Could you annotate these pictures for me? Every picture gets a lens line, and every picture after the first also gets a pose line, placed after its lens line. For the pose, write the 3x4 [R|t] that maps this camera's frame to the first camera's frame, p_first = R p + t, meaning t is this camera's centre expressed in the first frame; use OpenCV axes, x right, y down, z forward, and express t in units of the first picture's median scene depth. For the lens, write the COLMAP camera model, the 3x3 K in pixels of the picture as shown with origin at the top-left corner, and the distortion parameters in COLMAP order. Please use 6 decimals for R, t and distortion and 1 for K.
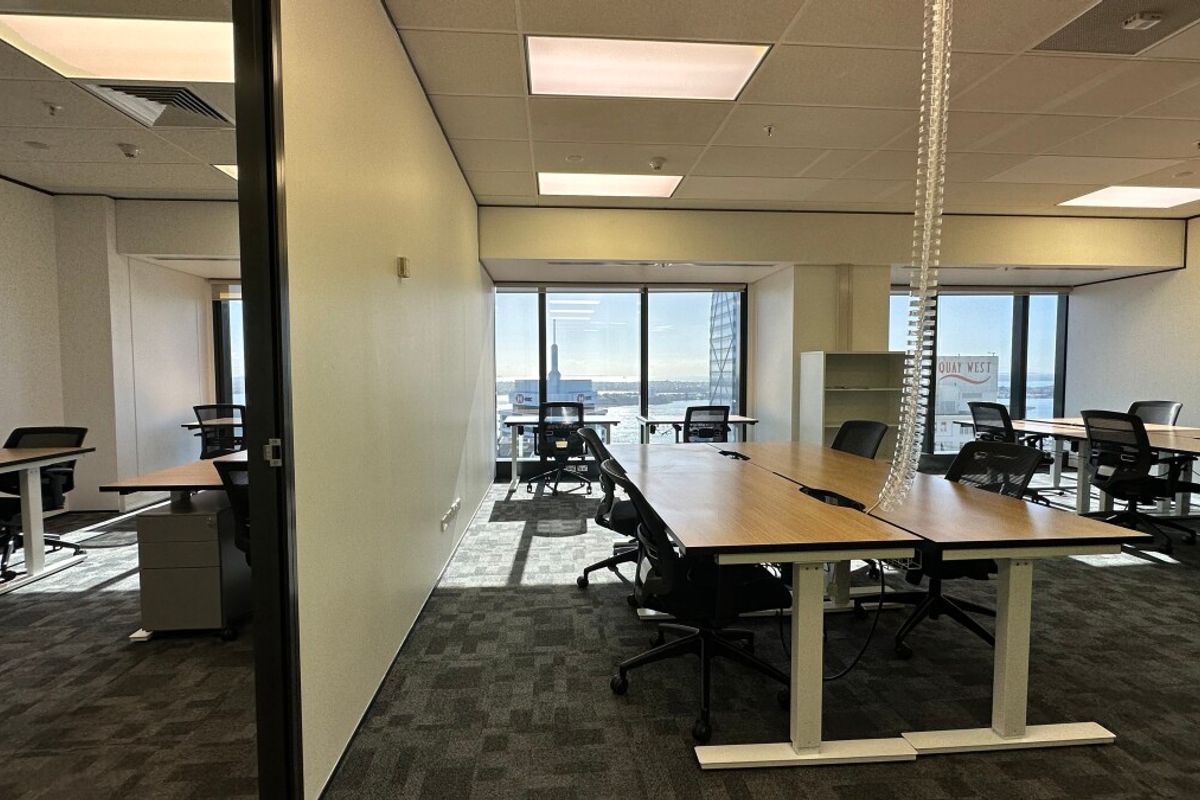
lens RADIAL K [[565.1, 0, 596.7], [0, 565.1, 378.0], [0, 0, 1]] dist [-0.001869, -0.000299]
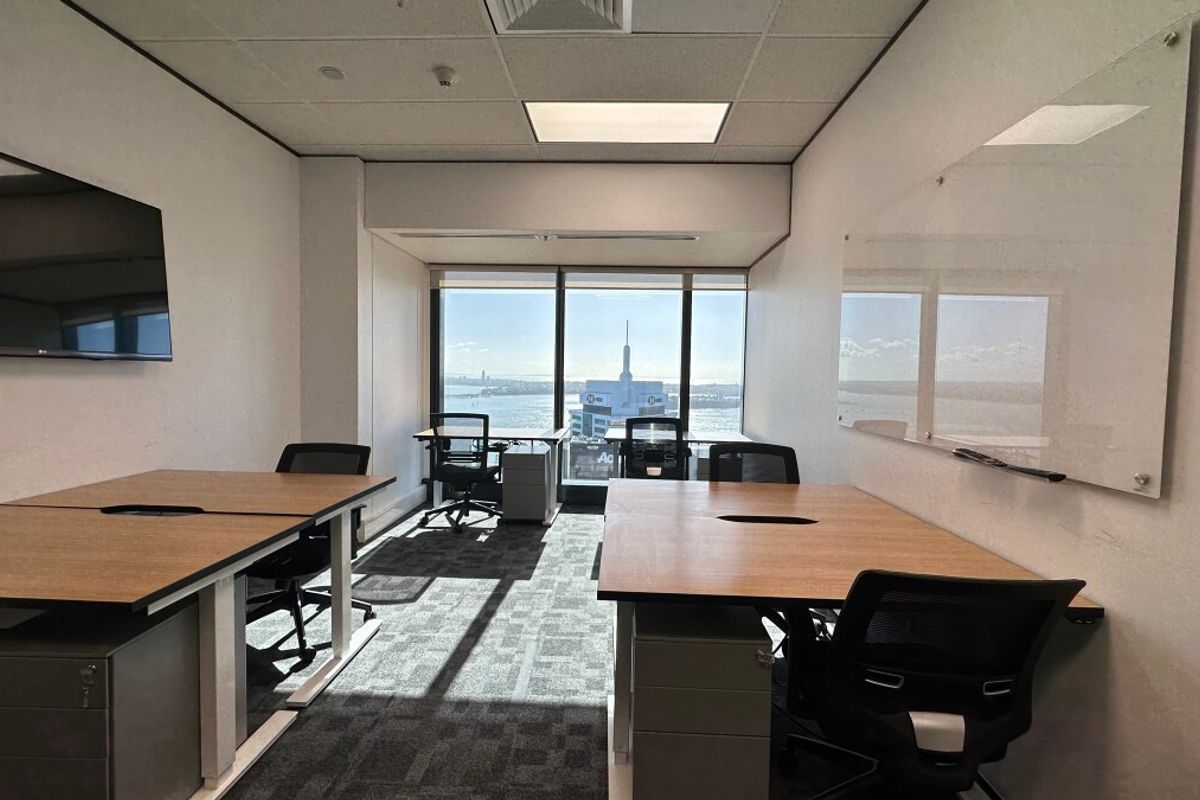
lens RADIAL K [[565.1, 0, 596.7], [0, 565.1, 378.0], [0, 0, 1]] dist [-0.001869, -0.000299]
pose [[0.992860, 0.021394, -0.117353, -0.356745], [-0.021616, 0.999766, -0.000625, -0.008050], [0.117313, 0.003157, 0.993090, 0.192441]]
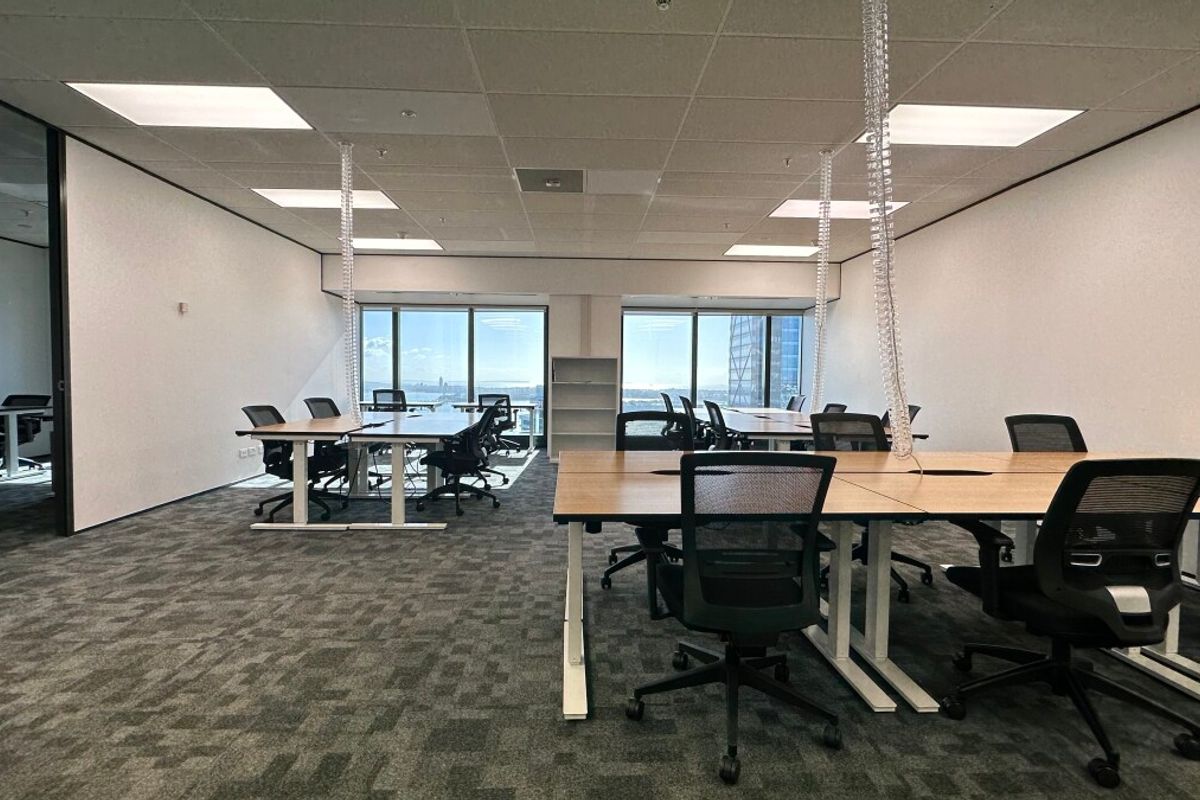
lens RADIAL K [[565.1, 0, 596.7], [0, 565.1, 378.0], [0, 0, 1]] dist [-0.001869, -0.000299]
pose [[0.998708, 0.014079, -0.048821, 0.536580], [-0.014677, 0.999821, -0.011911, 0.022323], [0.048645, 0.012612, 0.998737, -0.396597]]
